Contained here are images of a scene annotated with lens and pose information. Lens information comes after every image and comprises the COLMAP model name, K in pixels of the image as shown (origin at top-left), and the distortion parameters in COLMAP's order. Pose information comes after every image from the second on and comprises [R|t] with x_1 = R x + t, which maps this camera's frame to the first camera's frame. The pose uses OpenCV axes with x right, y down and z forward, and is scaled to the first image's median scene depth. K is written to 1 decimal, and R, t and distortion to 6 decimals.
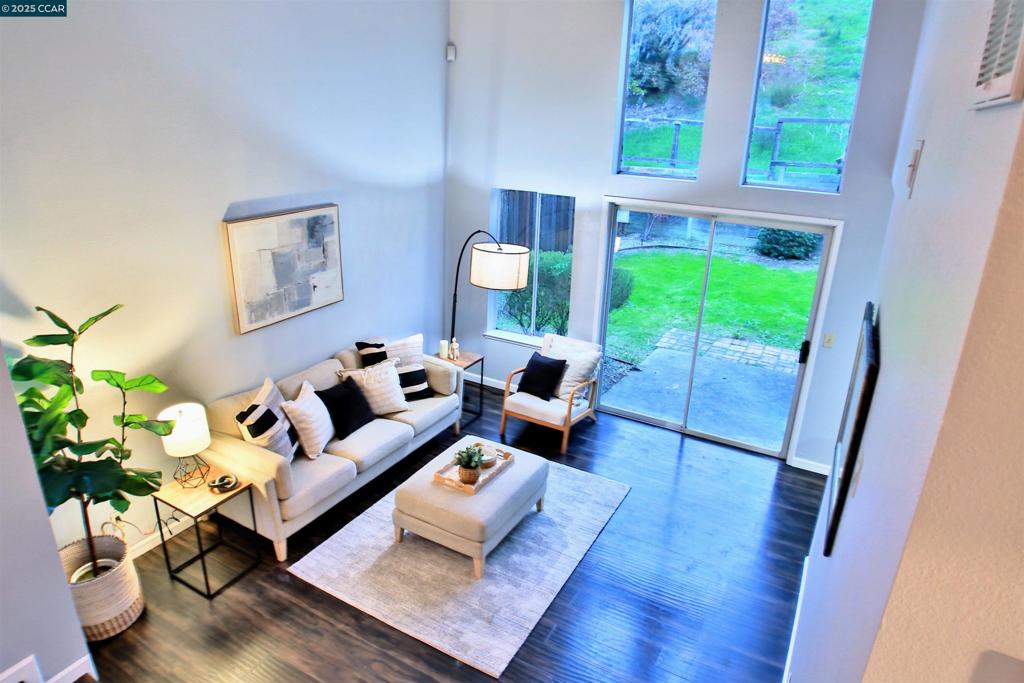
lens RADIAL K [[625.3, 0, 512.4], [0, 625.3, 338.0], [0, 0, 1]] dist [0.000001, -0.000079]
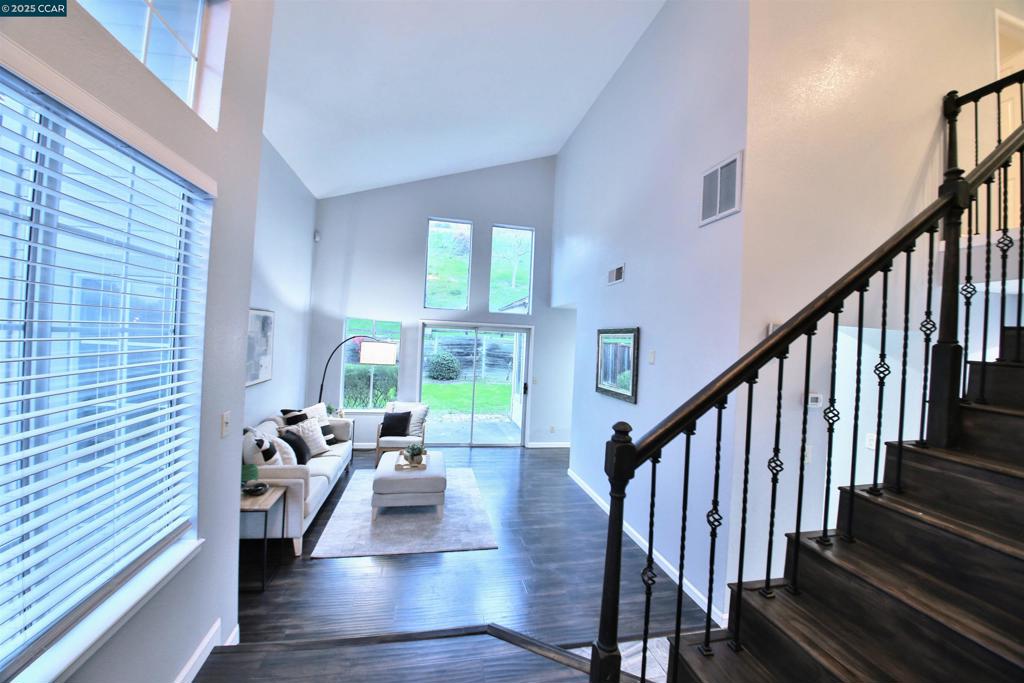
lens RADIAL K [[397.7, 0, 509.4], [0, 397.7, 338.9], [0, 0, 1]] dist [-0.000712, -0.000004]
pose [[0.762220, -0.001084, 0.647318, -0.434237], [0.198521, 0.952202, -0.232165, 0.161463], [-0.616125, 0.305467, 0.726002, 0.007672]]
